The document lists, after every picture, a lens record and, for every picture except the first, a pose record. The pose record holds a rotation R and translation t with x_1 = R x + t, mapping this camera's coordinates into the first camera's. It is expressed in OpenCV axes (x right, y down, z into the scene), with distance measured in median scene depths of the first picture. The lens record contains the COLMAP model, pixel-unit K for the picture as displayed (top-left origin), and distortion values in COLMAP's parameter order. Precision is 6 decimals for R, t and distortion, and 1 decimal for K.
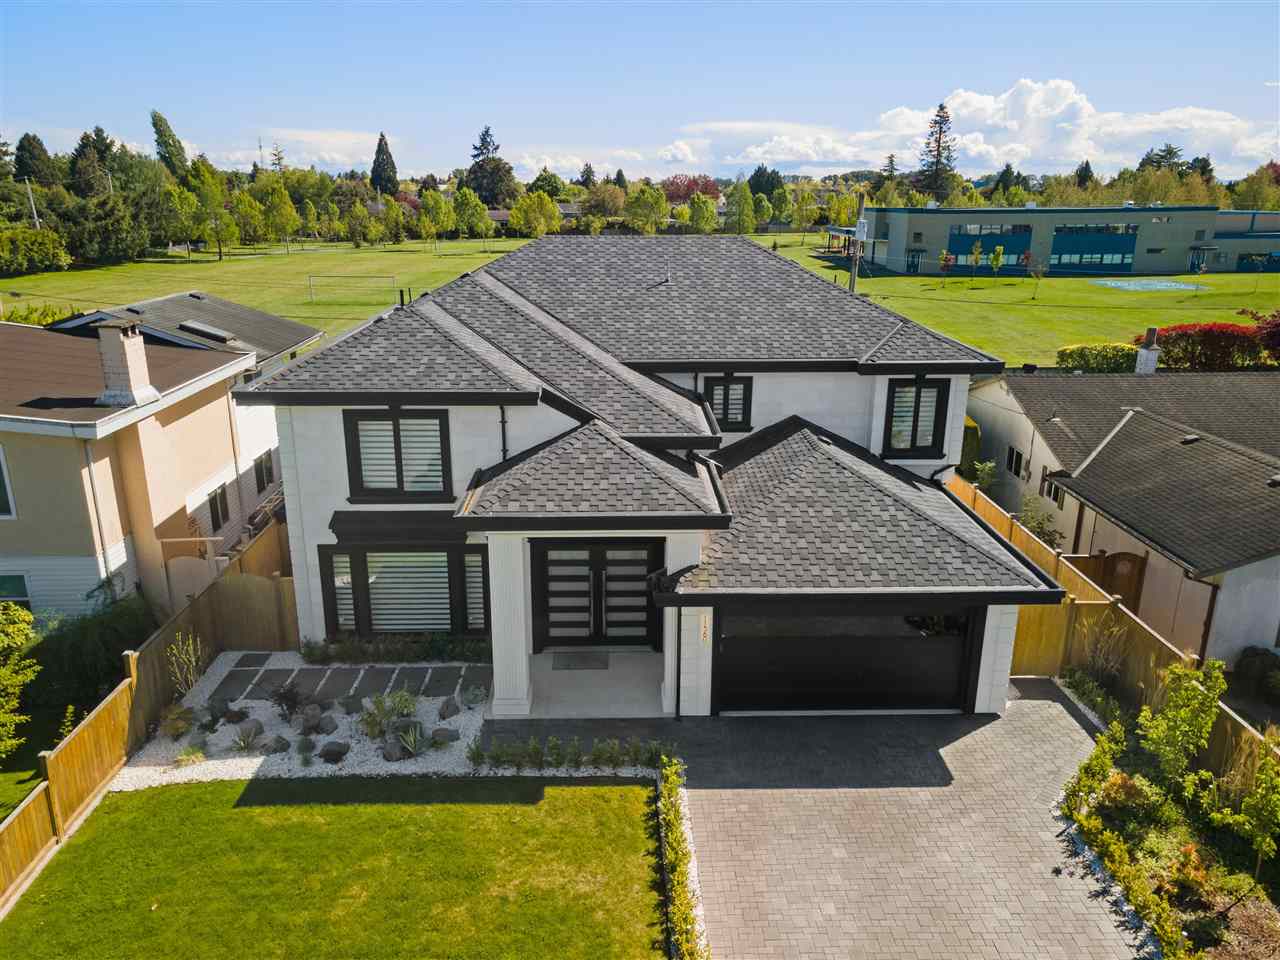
lens RADIAL K [[941.2, 0, 640.0], [0, 941.2, 480.0], [0, 0, 1]] dist [0.050207, 0.001491]
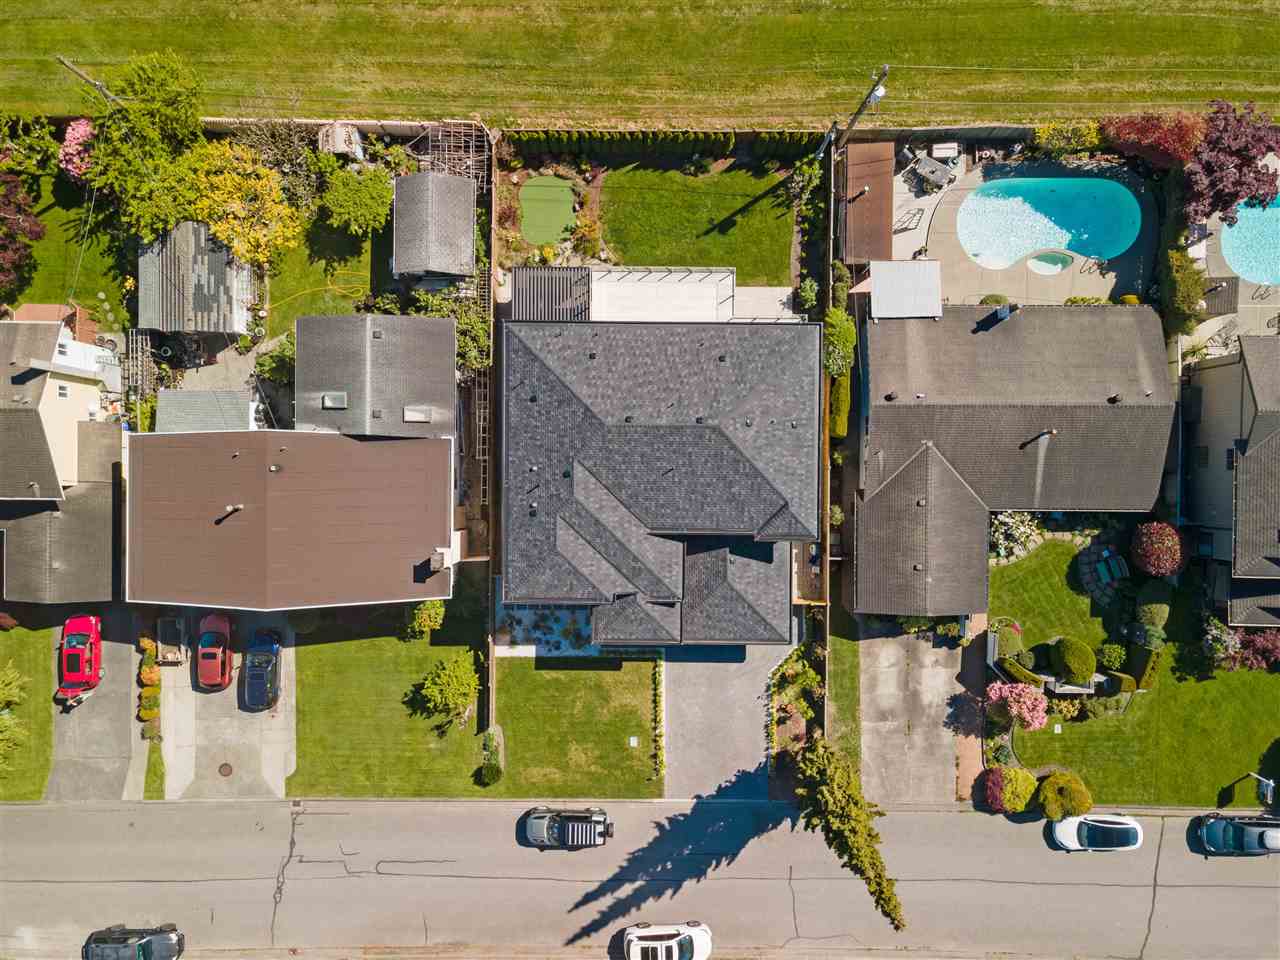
lens RADIAL K [[941.2, 0, 640.0], [0, 941.2, 480.0], [0, 0, 1]] dist [0.050207, 0.001491]
pose [[0.999381, 0.034316, -0.007795, -0.029158], [-0.002376, 0.286809, 0.957985, -2.600953], [0.035110, -0.957373, 0.286713, 0.555176]]
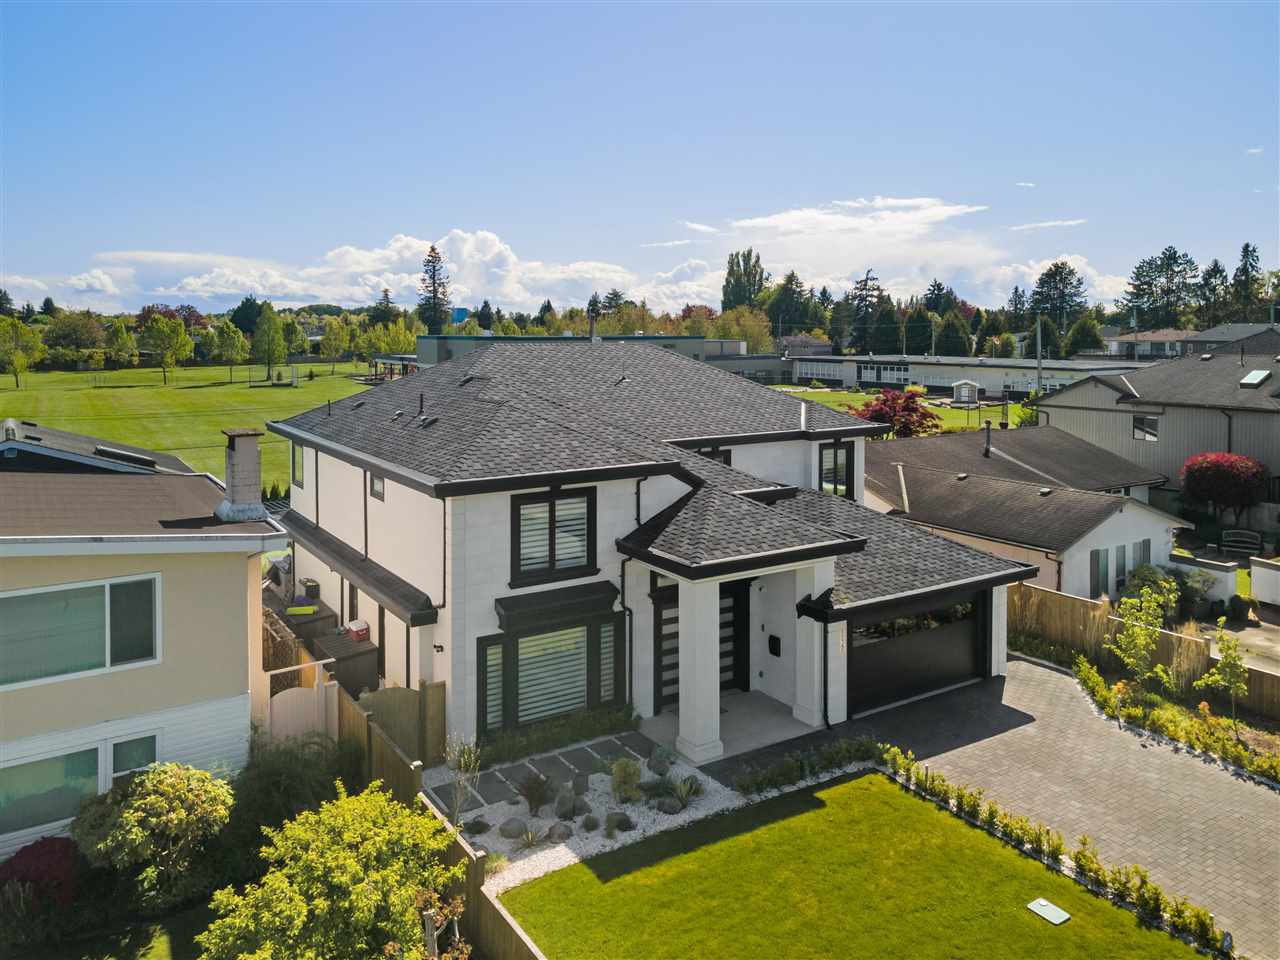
lens RADIAL K [[991.2, 0, 641.8], [0, 991.2, 342.7], [0, 0, 1]] dist [0.043182, -0.000621]
pose [[0.844772, -0.009894, 0.535035, -0.767382], [0.156538, 0.960663, -0.229394, 0.038734], [-0.511719, 0.277539, 0.813090, -0.020888]]
